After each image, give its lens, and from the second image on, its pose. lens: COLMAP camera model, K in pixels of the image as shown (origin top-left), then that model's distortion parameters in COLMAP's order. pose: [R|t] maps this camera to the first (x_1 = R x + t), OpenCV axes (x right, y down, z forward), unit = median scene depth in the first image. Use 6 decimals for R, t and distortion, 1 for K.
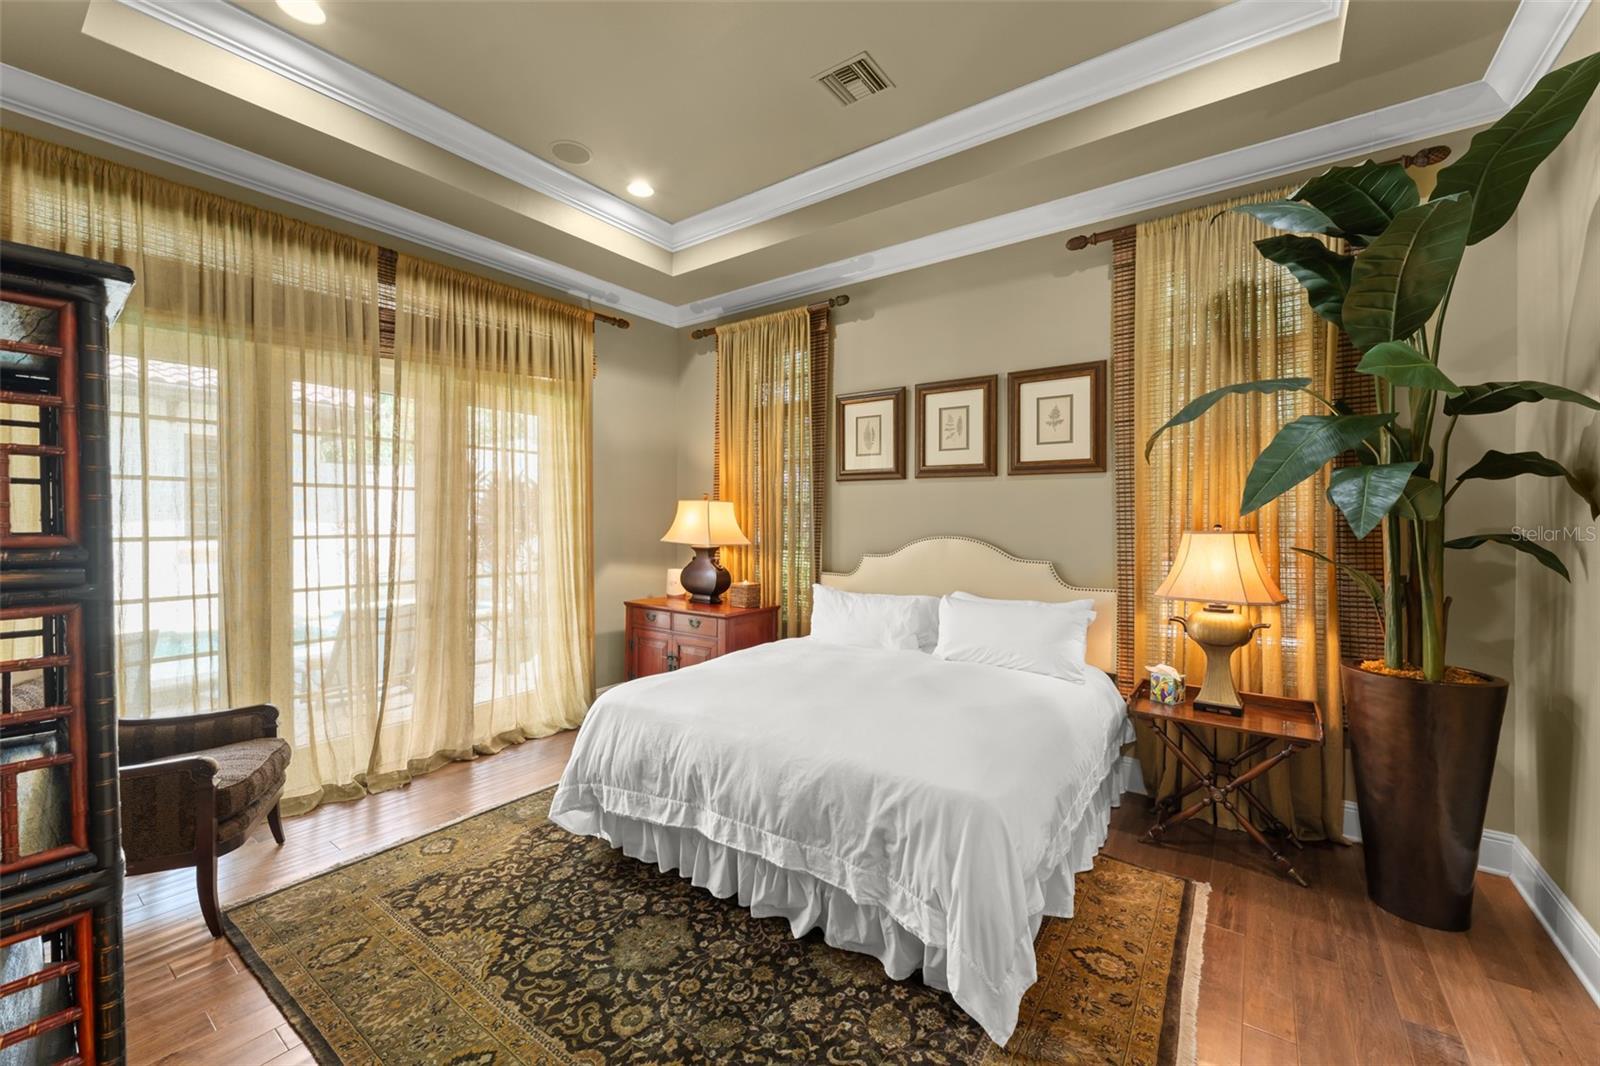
lens RADIAL K [[632.7, 0, 799.8], [0, 632.7, 526.8], [0, 0, 1]] dist [-0.000308, -0.000131]
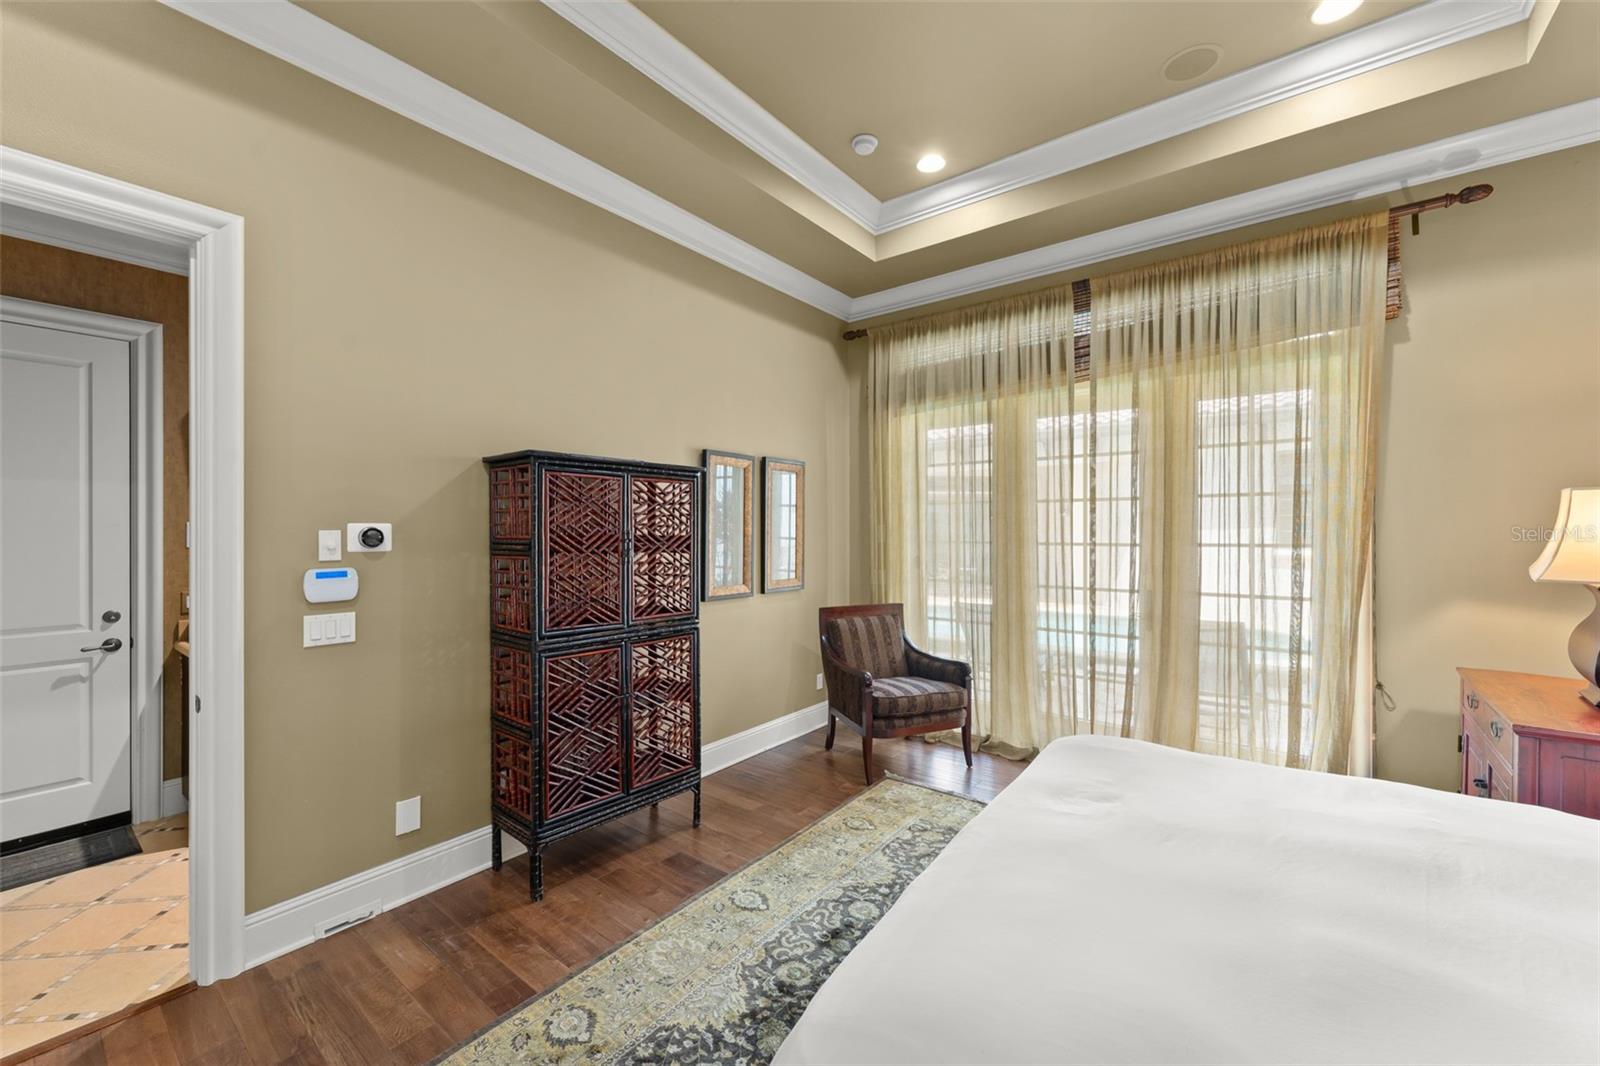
lens RADIAL K [[632.7, 0, 797.4], [0, 632.7, 533.7], [0, 0, 1]] dist [-0.000308, -0.000131]
pose [[-0.033479, 0.003969, -0.999432, 0.453584], [-0.009501, 0.999946, 0.004289, -0.003443], [0.999394, 0.009639, -0.033439, 0.549623]]
